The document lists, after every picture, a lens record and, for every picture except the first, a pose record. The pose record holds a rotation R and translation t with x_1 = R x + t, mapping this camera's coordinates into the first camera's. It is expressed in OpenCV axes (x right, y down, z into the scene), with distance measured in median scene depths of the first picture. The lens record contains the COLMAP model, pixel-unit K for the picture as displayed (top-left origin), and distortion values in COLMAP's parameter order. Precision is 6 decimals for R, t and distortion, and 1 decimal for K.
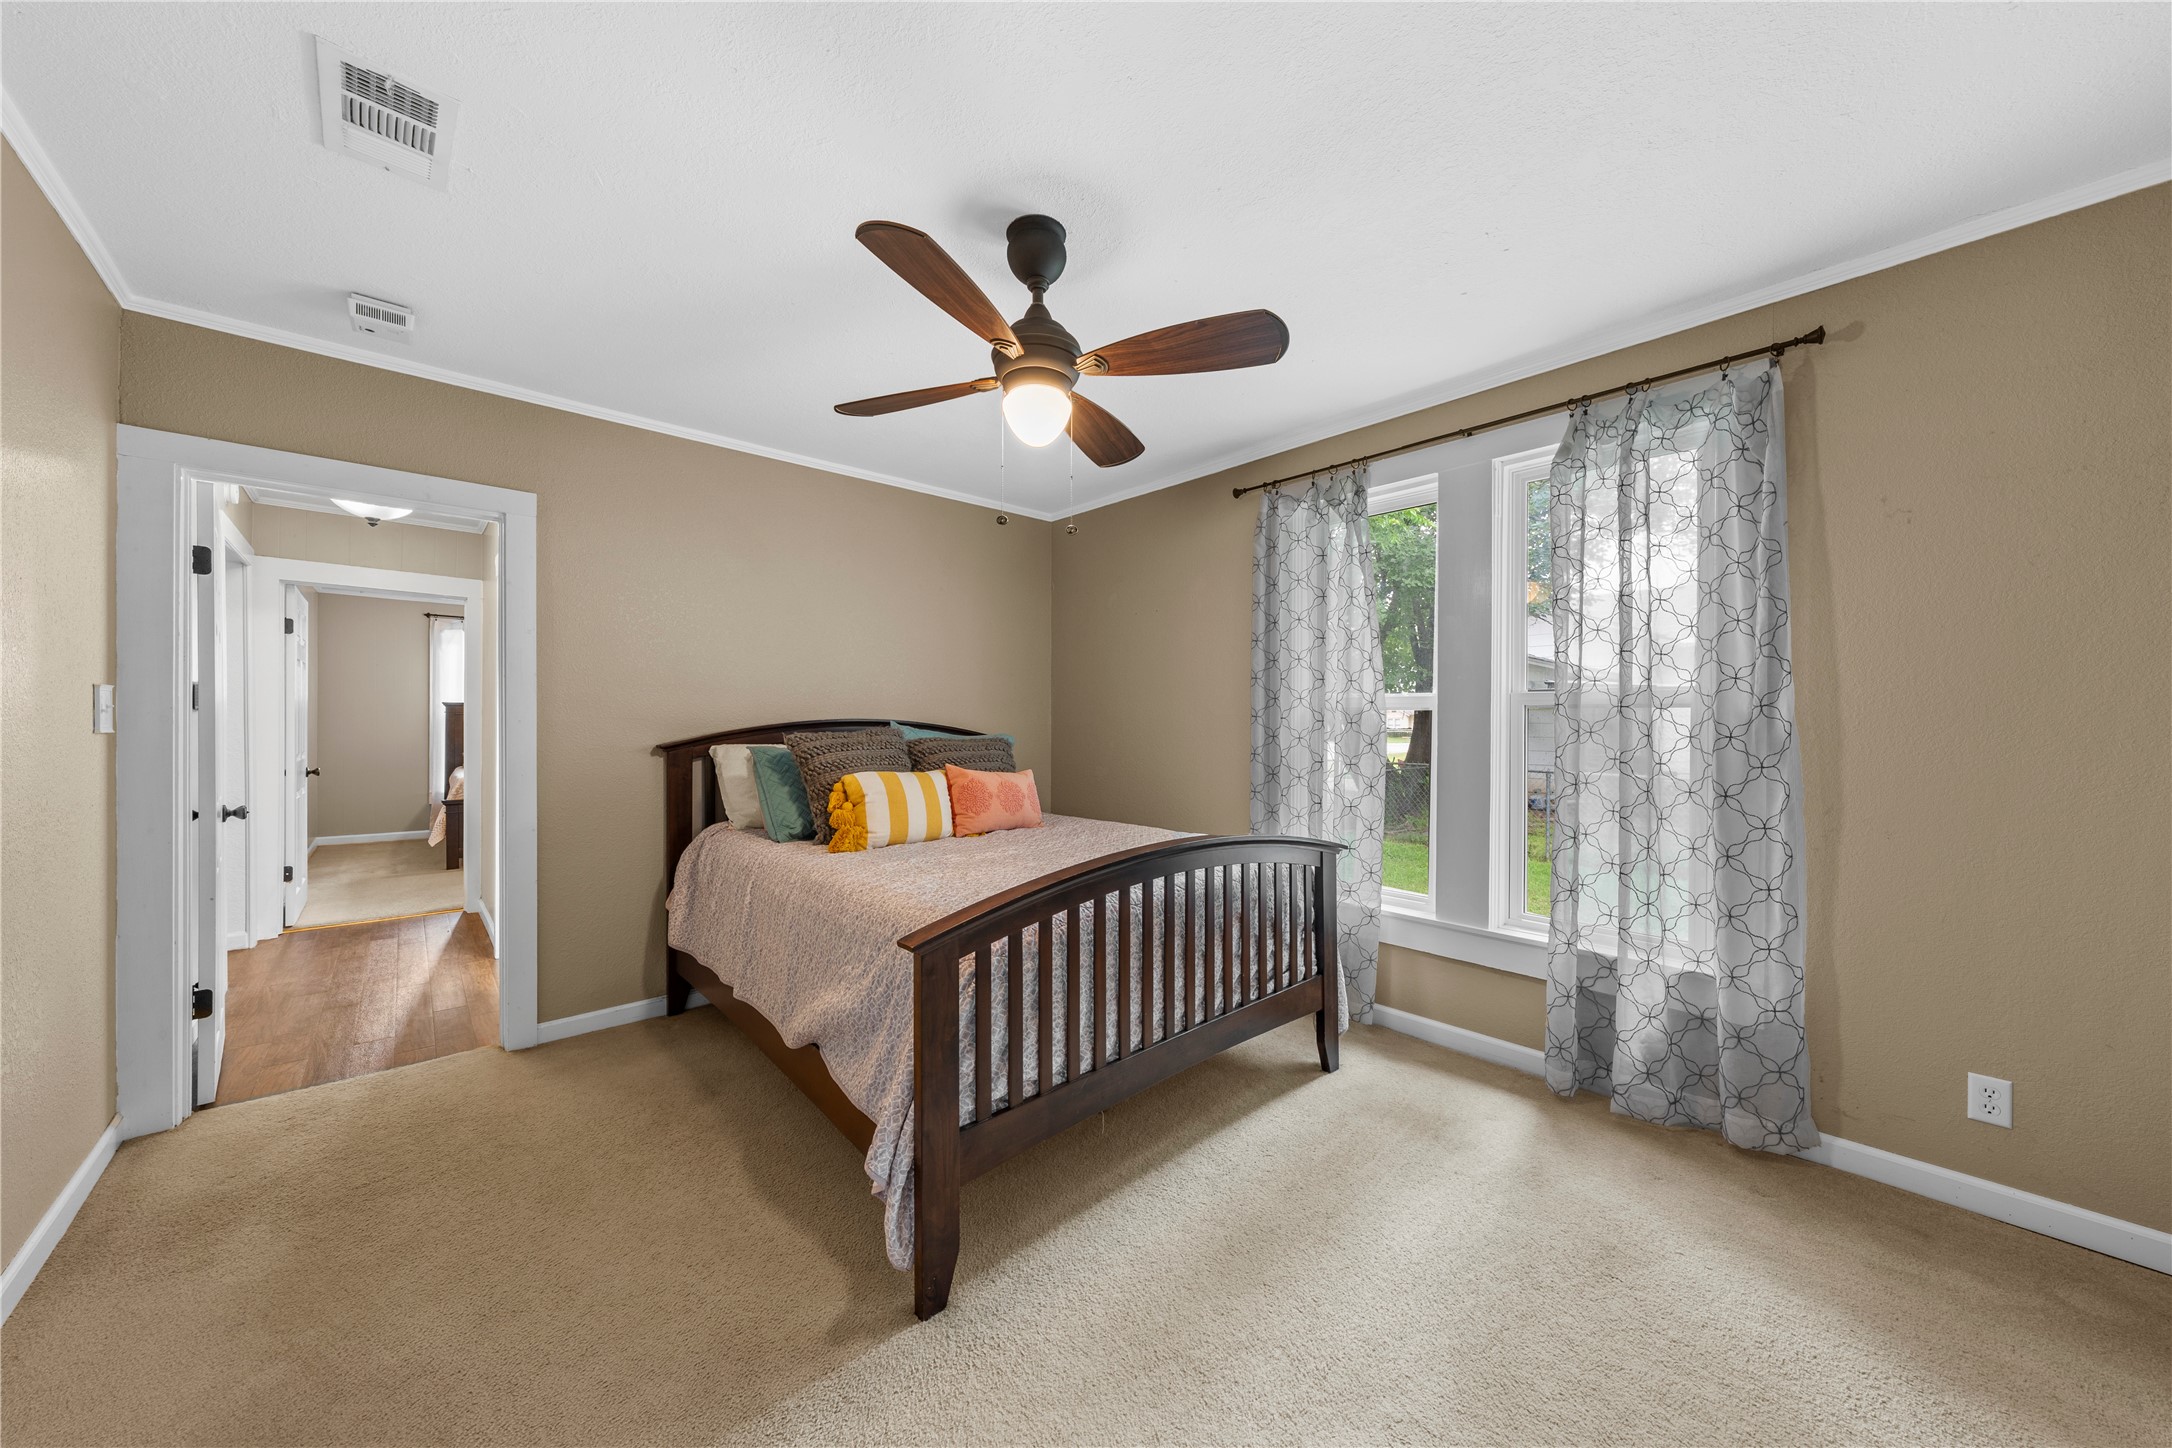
lens RADIAL K [[775.6, 0, 1086.0], [0, 775.6, 724.0], [0, 0, 1]] dist [-0.000328, 0.008728]
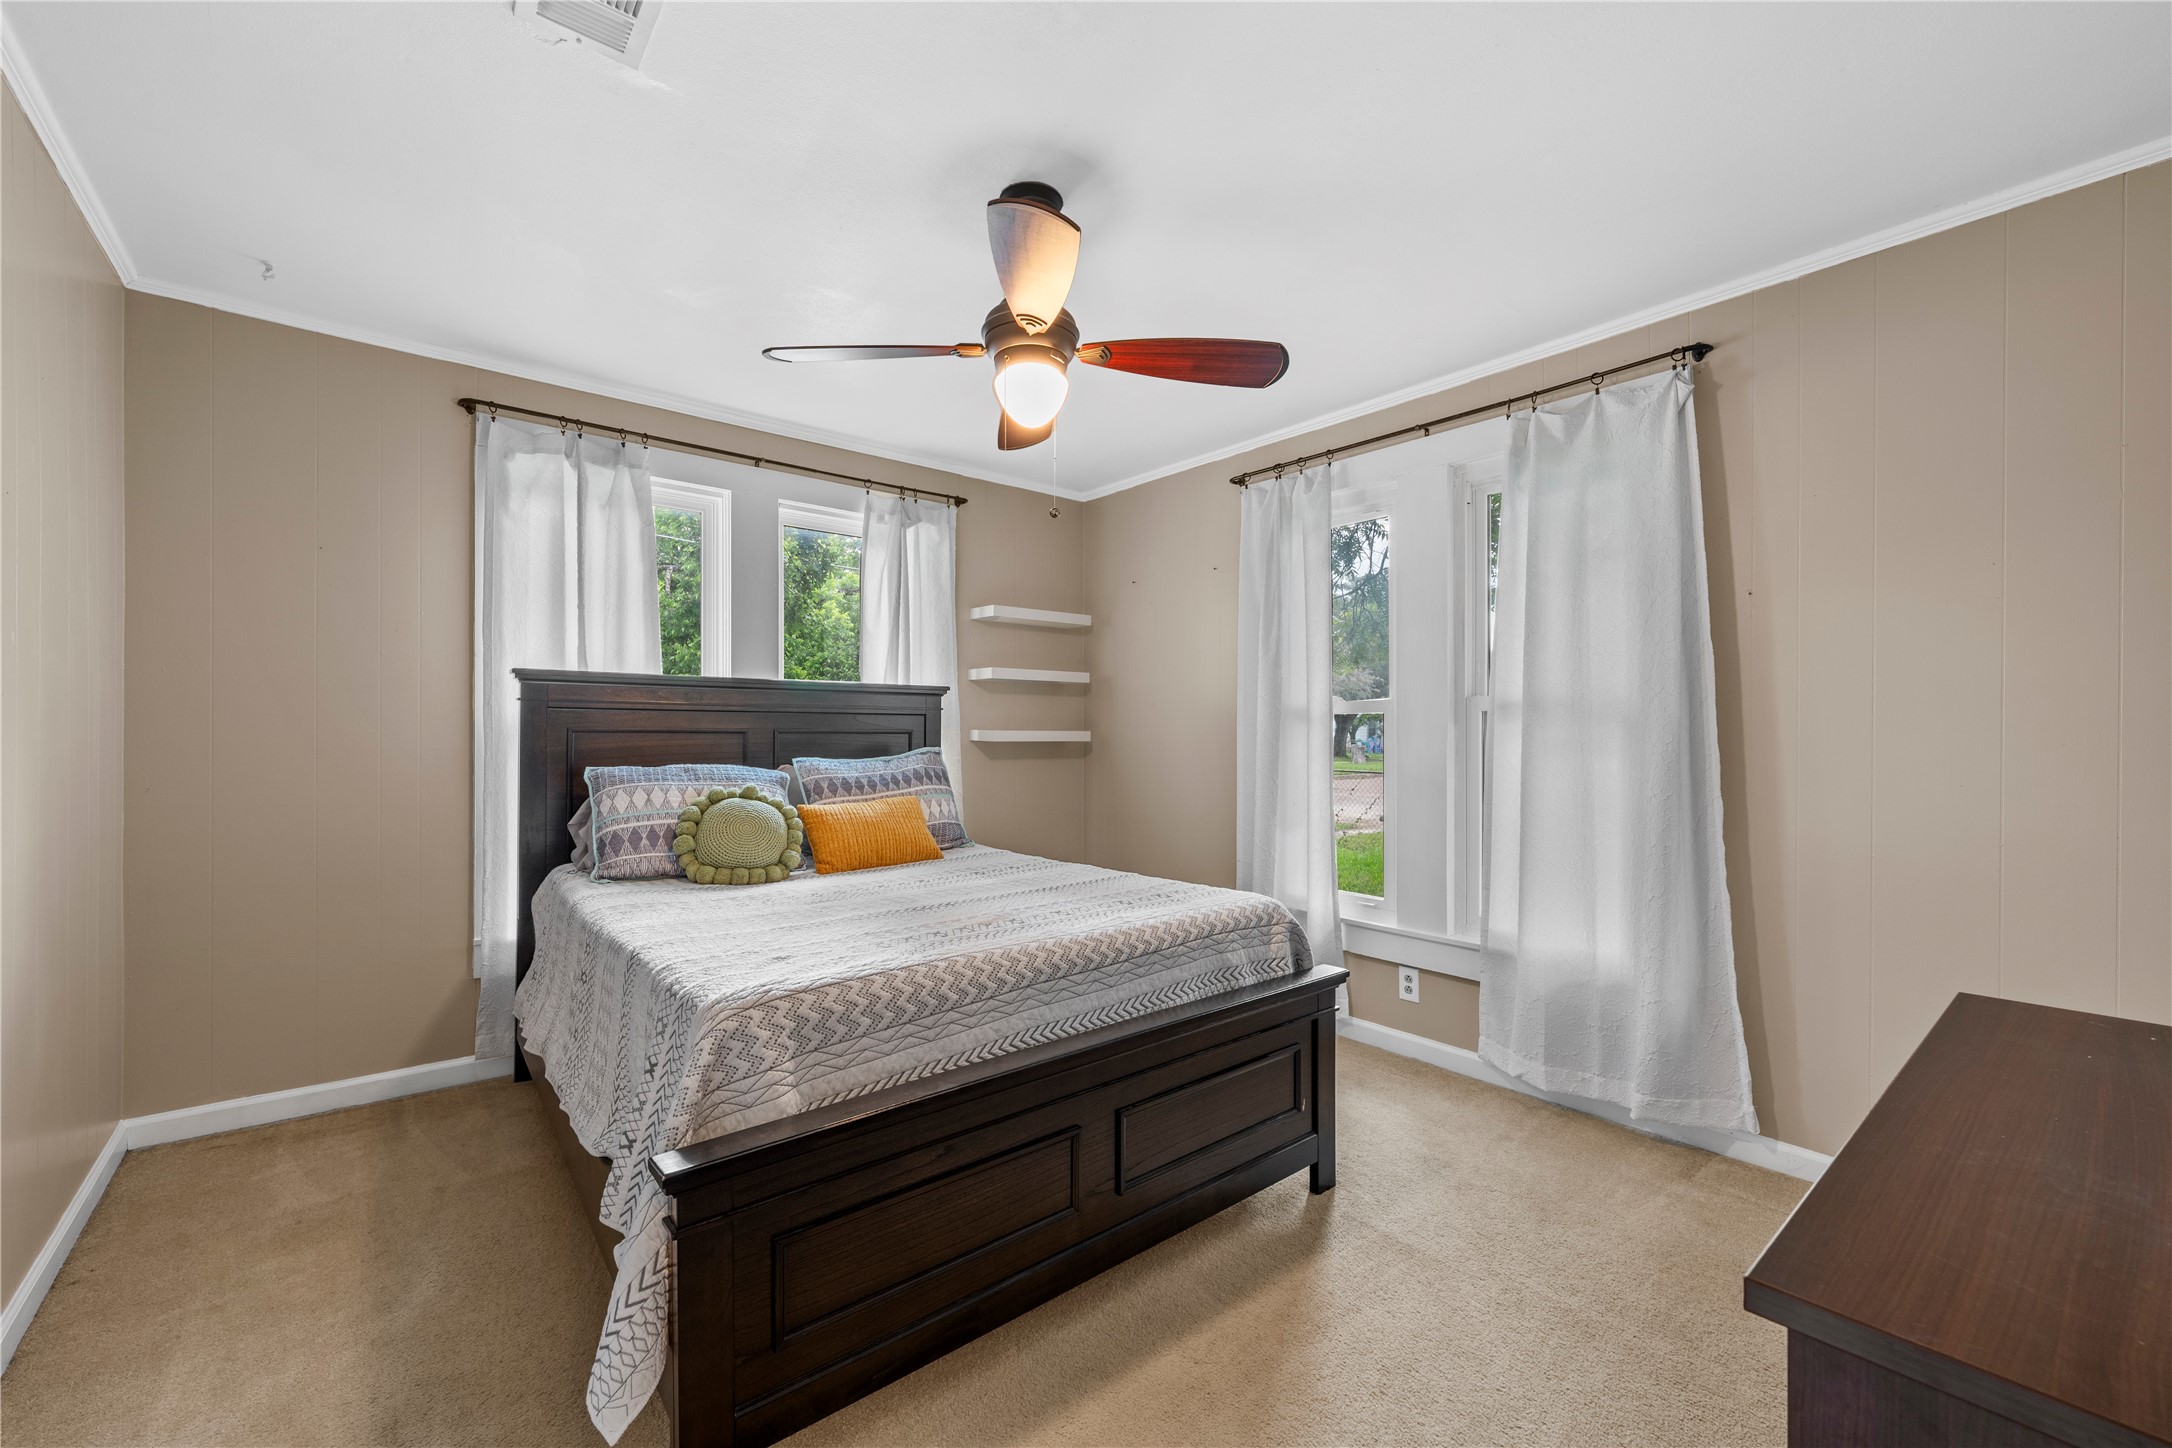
lens RADIAL K [[872.8, 0, 1086.0], [0, 872.8, 724.0], [0, 0, 1]] dist [0.001197, 0.000248]
pose [[0.999067, -0.004173, -0.042979, 0.117537], [0.003938, 0.999977, -0.005548, 0.001313], [0.043001, 0.005373, 0.999061, -0.127032]]
